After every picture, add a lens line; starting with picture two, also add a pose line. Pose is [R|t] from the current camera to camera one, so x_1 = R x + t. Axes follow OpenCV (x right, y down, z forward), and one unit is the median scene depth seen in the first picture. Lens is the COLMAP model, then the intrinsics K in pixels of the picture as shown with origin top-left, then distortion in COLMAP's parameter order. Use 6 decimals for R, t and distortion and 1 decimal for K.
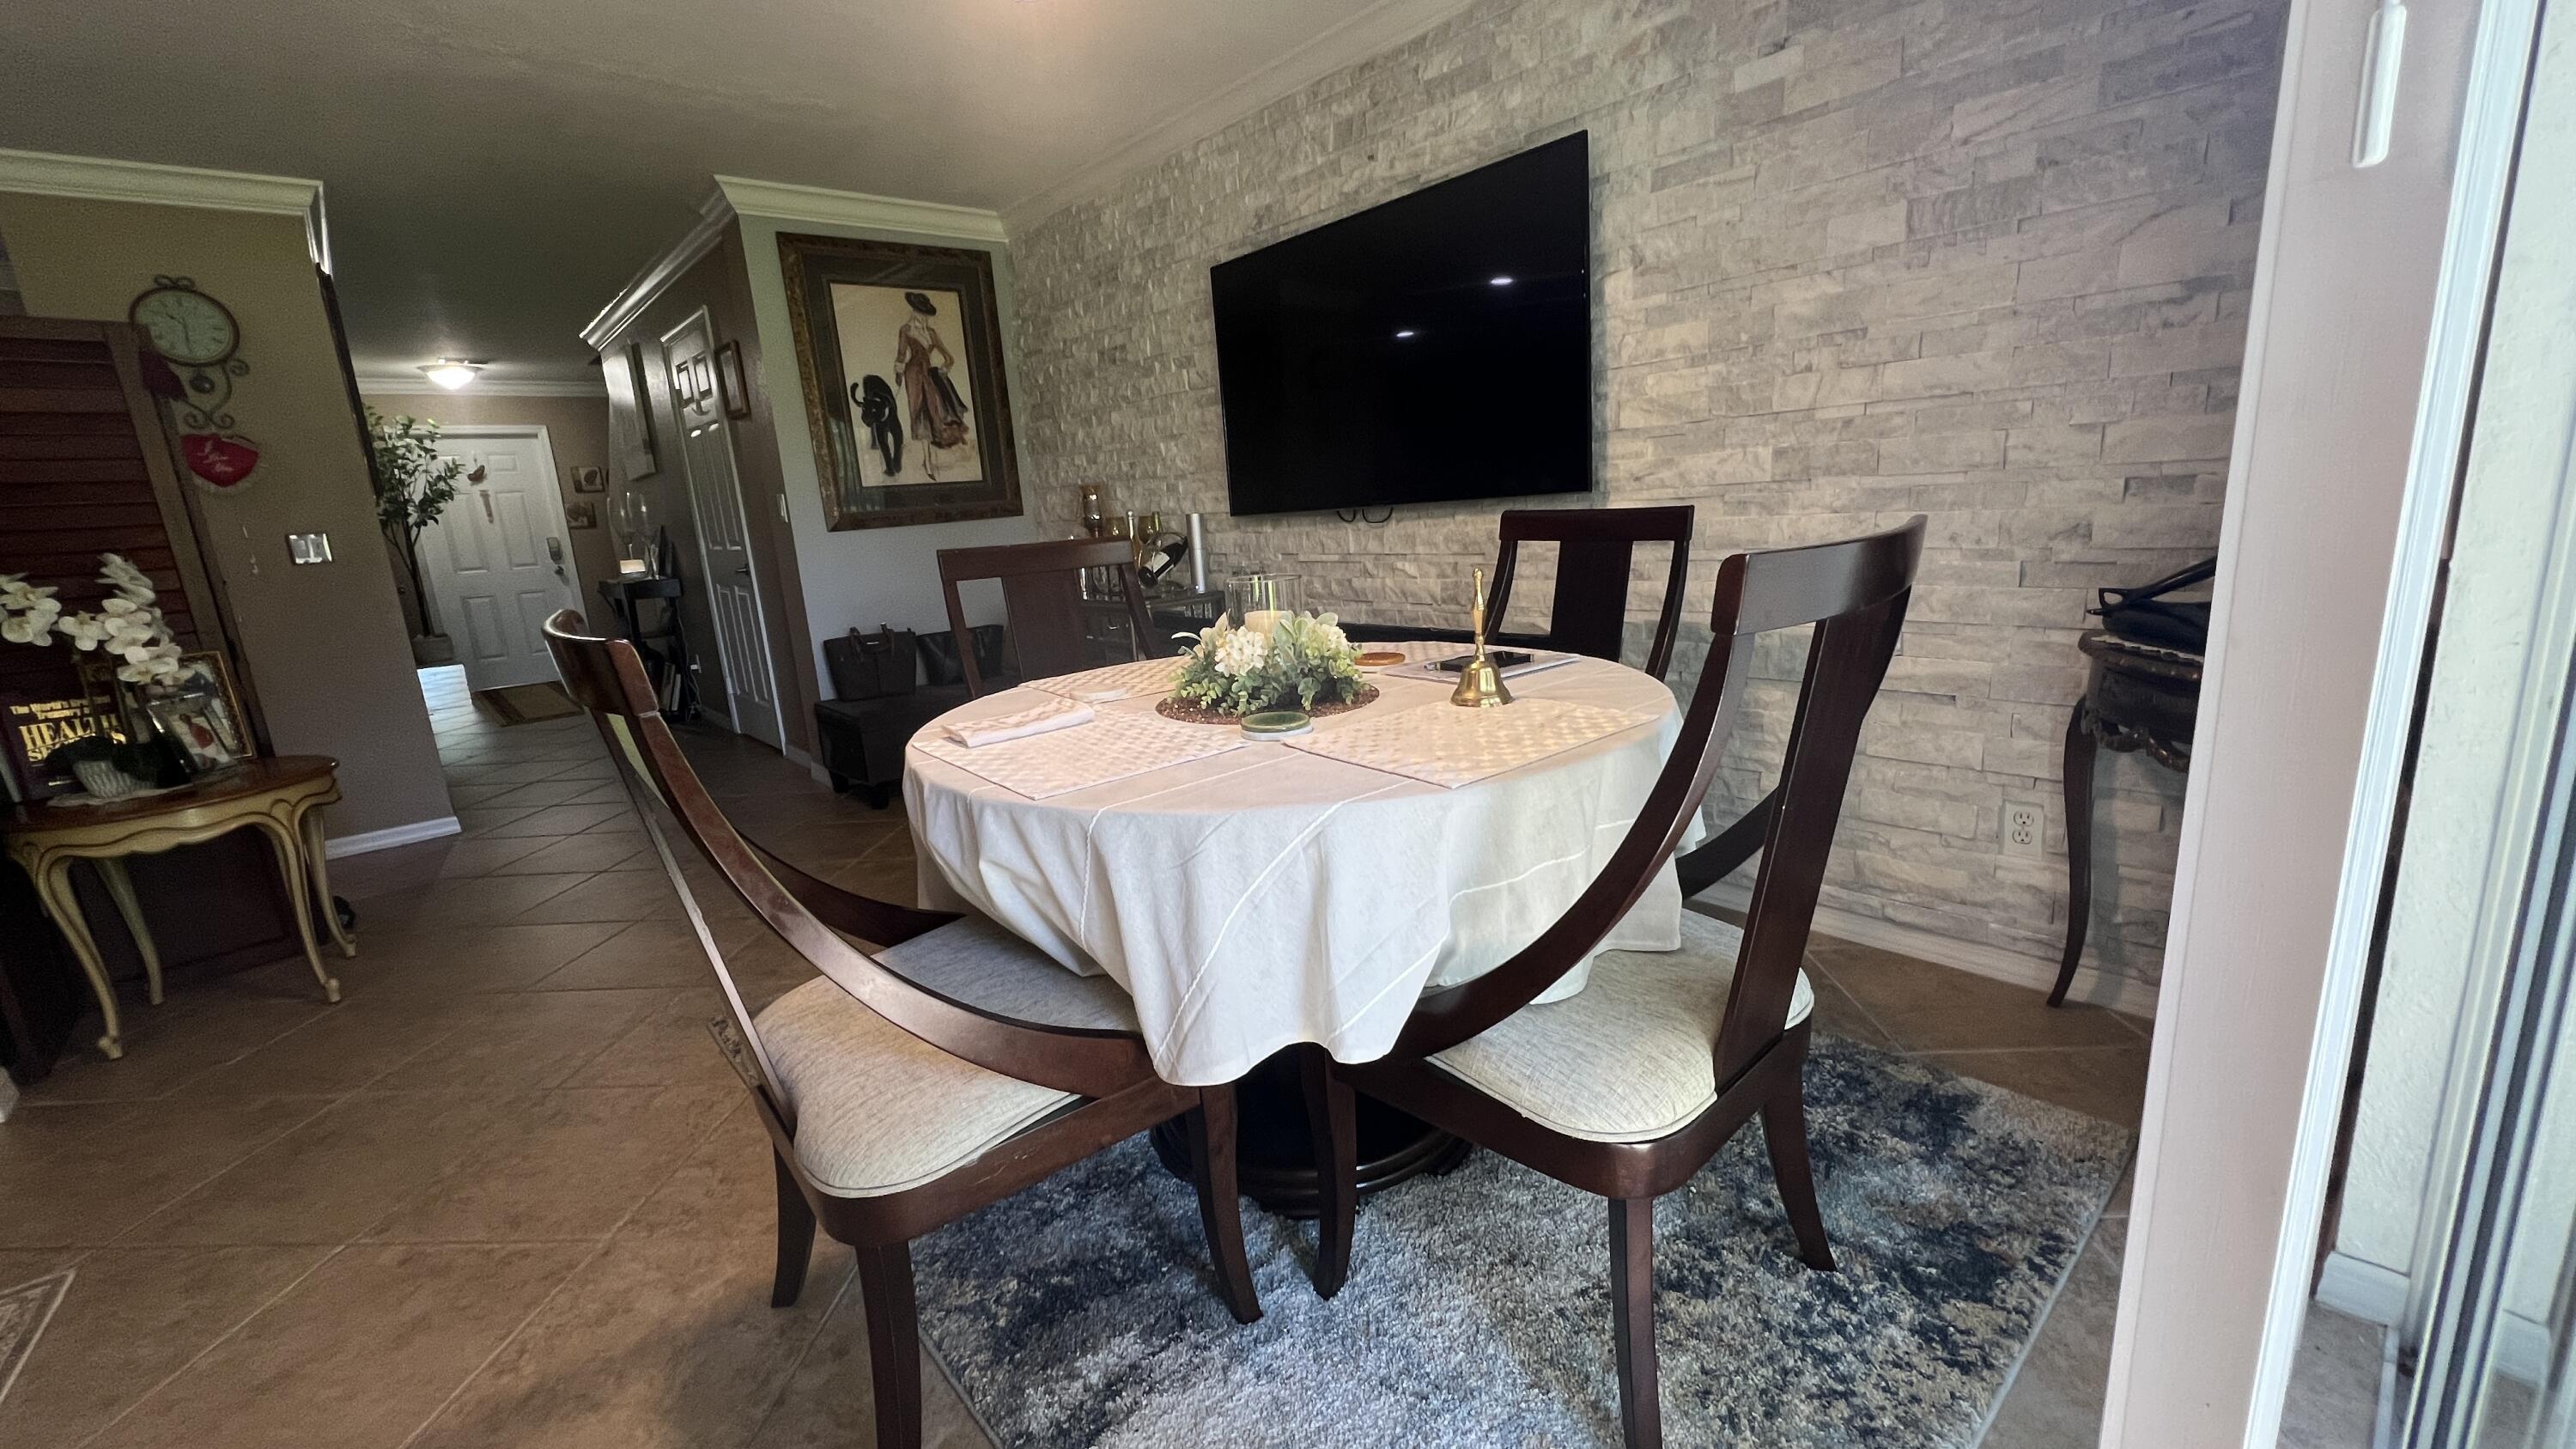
lens RADIAL K [[1028.4, 0, 1288.6], [0, 1028.4, 730.6], [0, 0, 1]] dist [-0.003533, 0.000842]
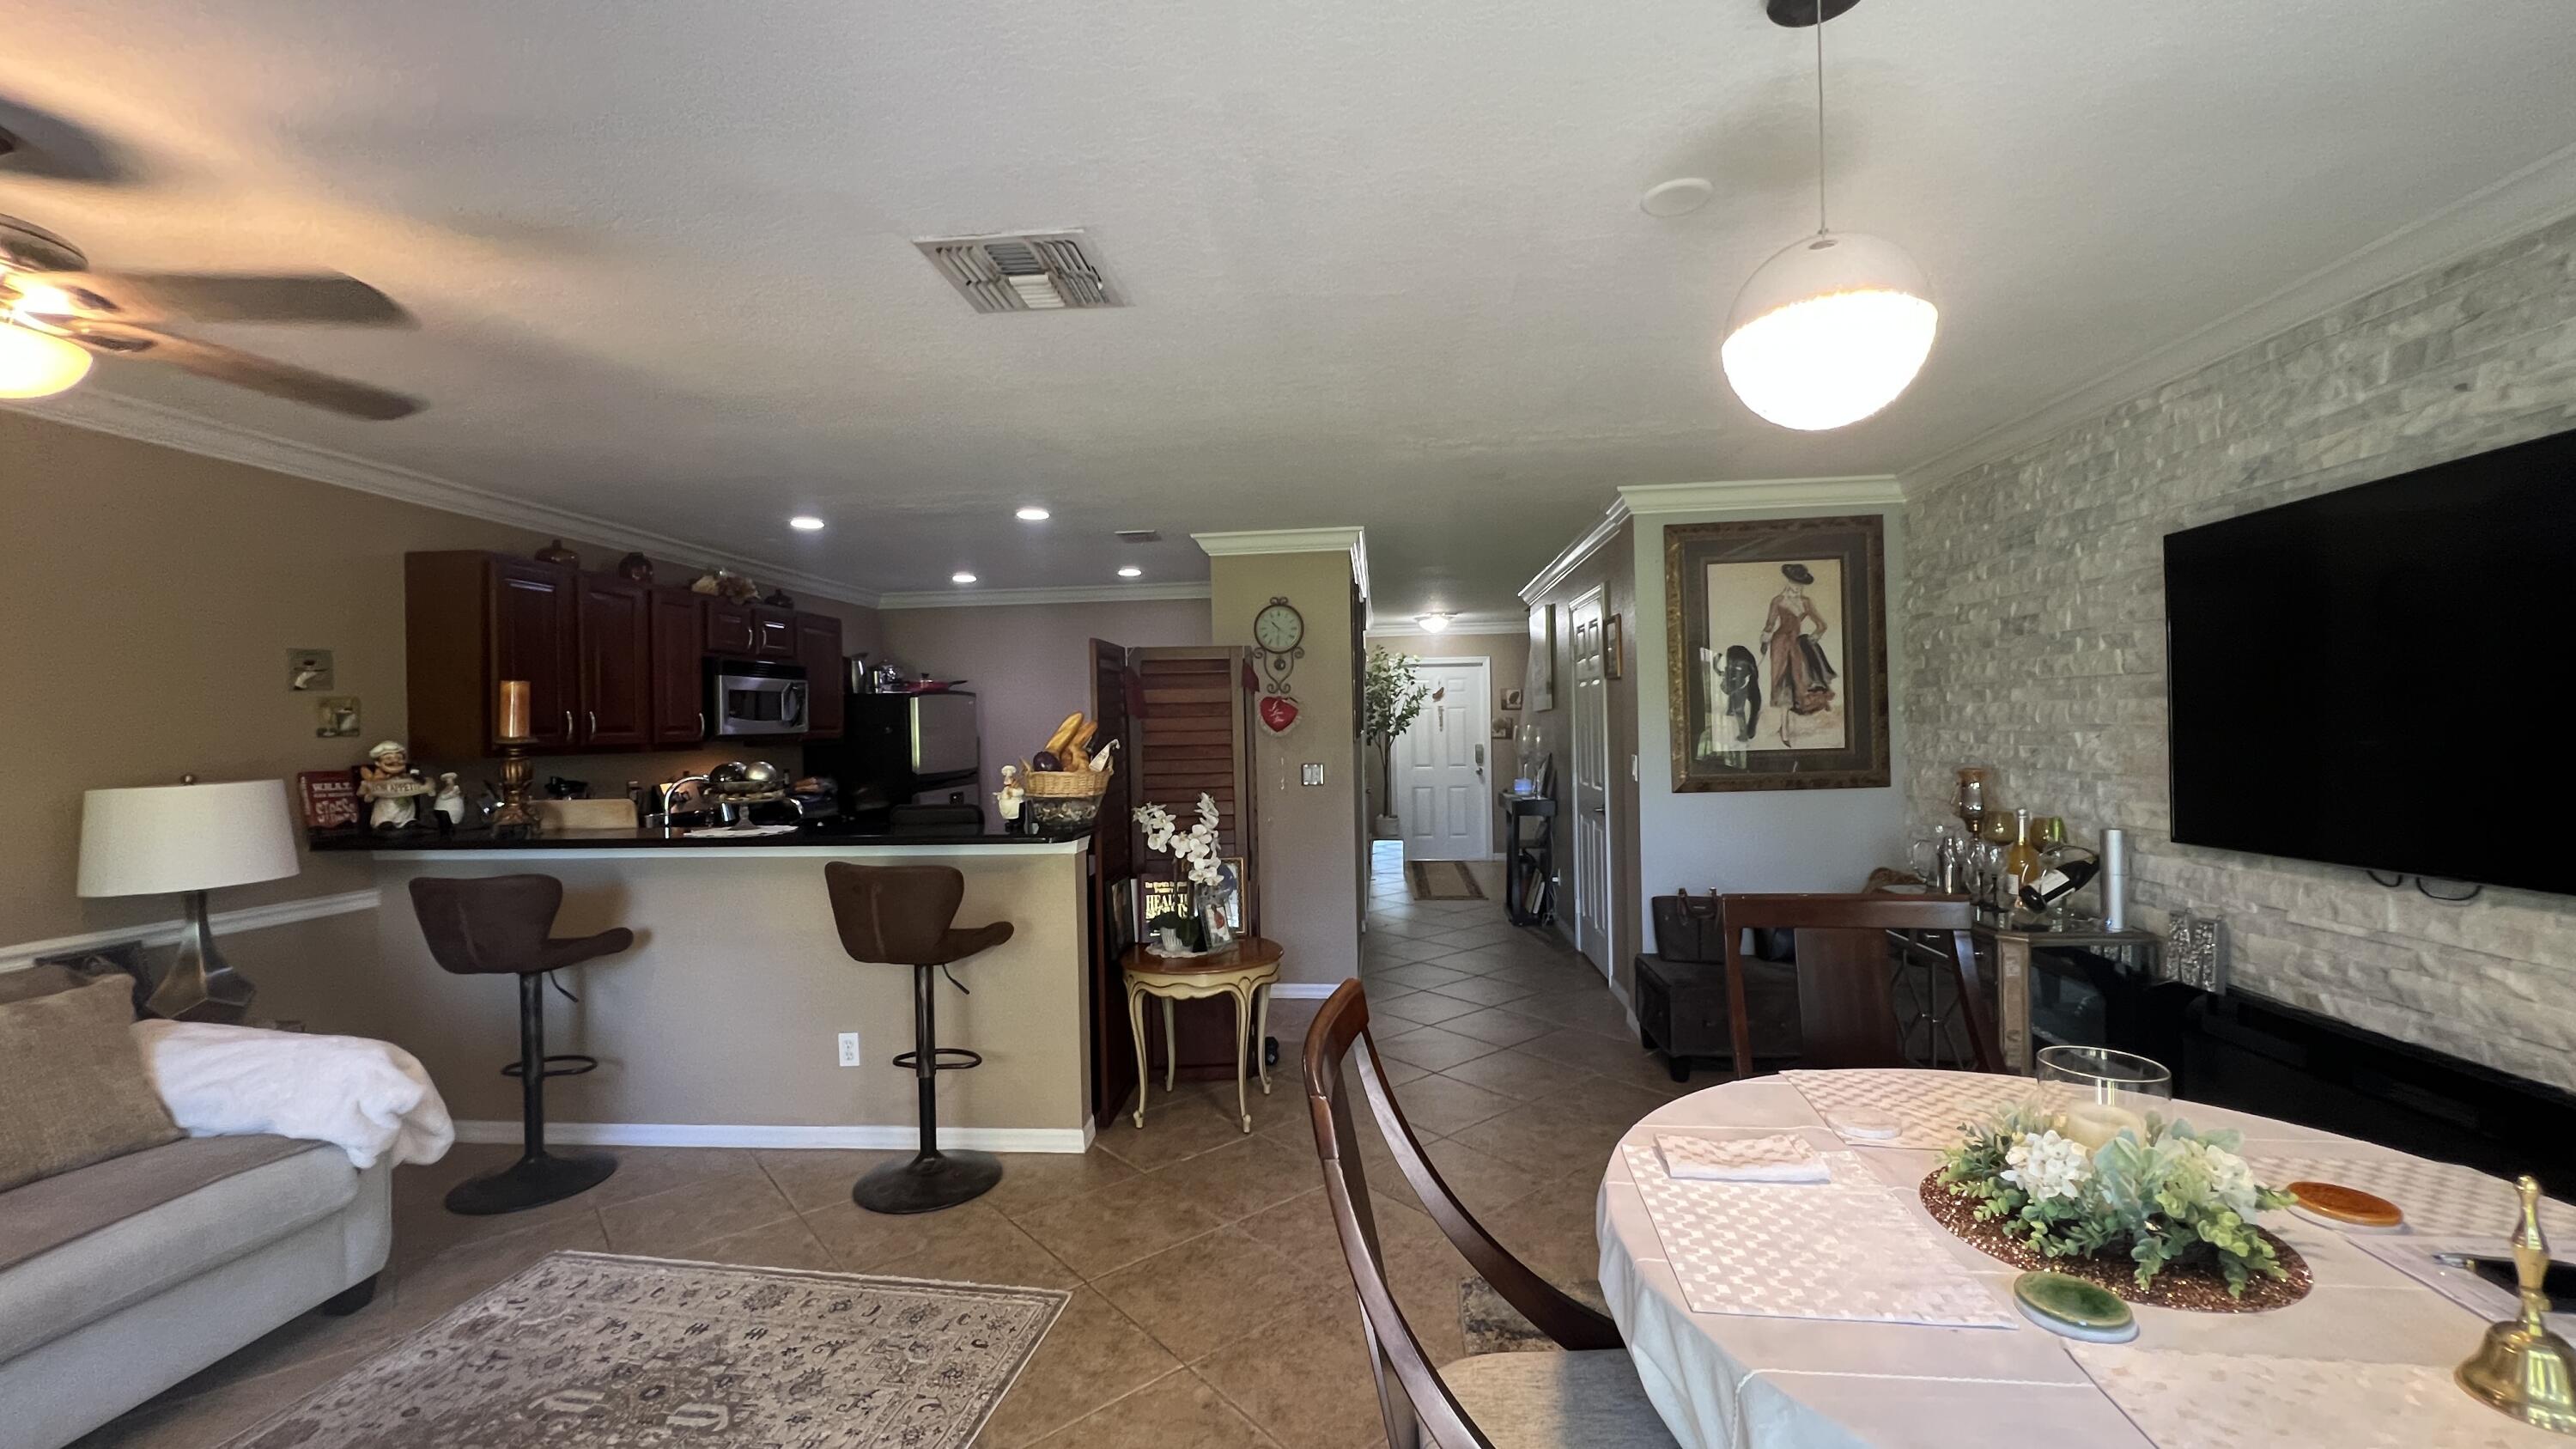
lens RADIAL K [[1028.4, 0, 1285.0], [0, 1028.4, 729.1], [0, 0, 1]] dist [-0.003533, 0.000842]
pose [[0.680211, 0.054507, -0.730987, 0.070033], [-0.186335, 0.977331, -0.100516, -0.135265], [0.708937, 0.204580, 0.674948, 0.014014]]
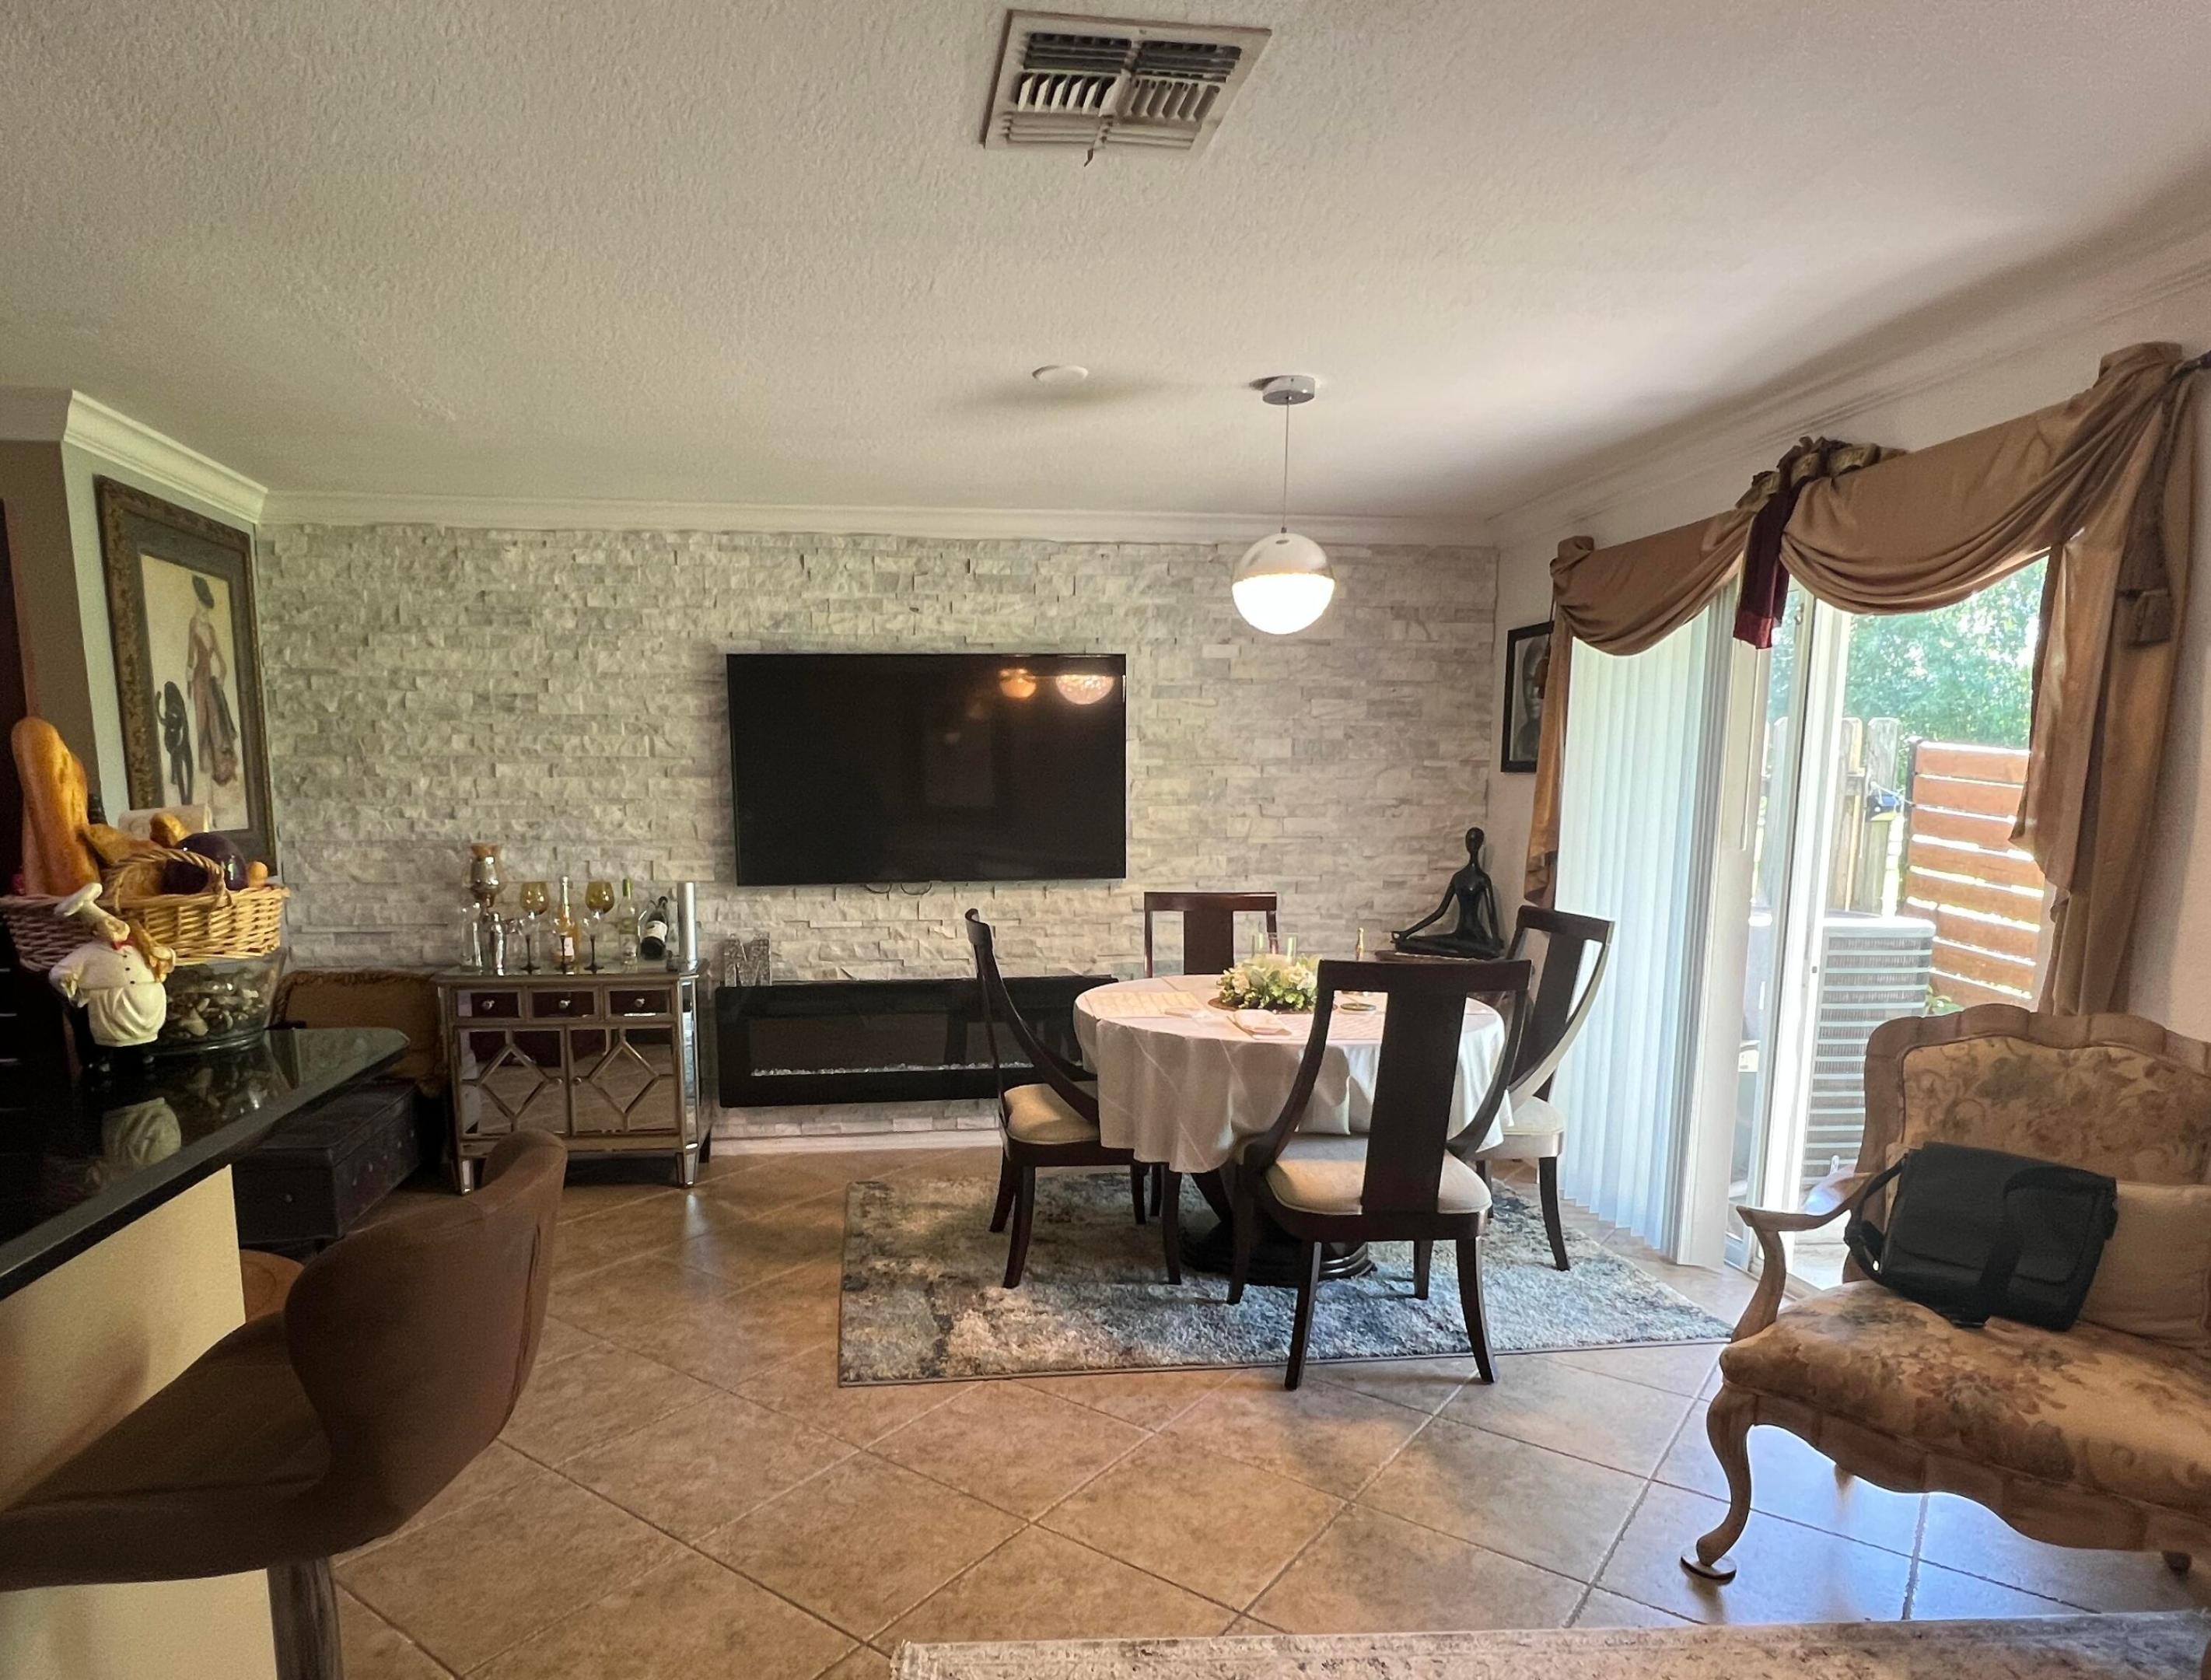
lens RADIAL K [[1306.4, 0, 1027.5], [0, 1306.4, 988.9], [0, 0, 1]] dist [0.002175, -0.001859]
pose [[0.559296, -0.059038, 0.826863, -1.441022], [0.148126, 0.988525, -0.029613, -0.036816], [-0.815627, 0.139042, 0.561623, 0.063686]]
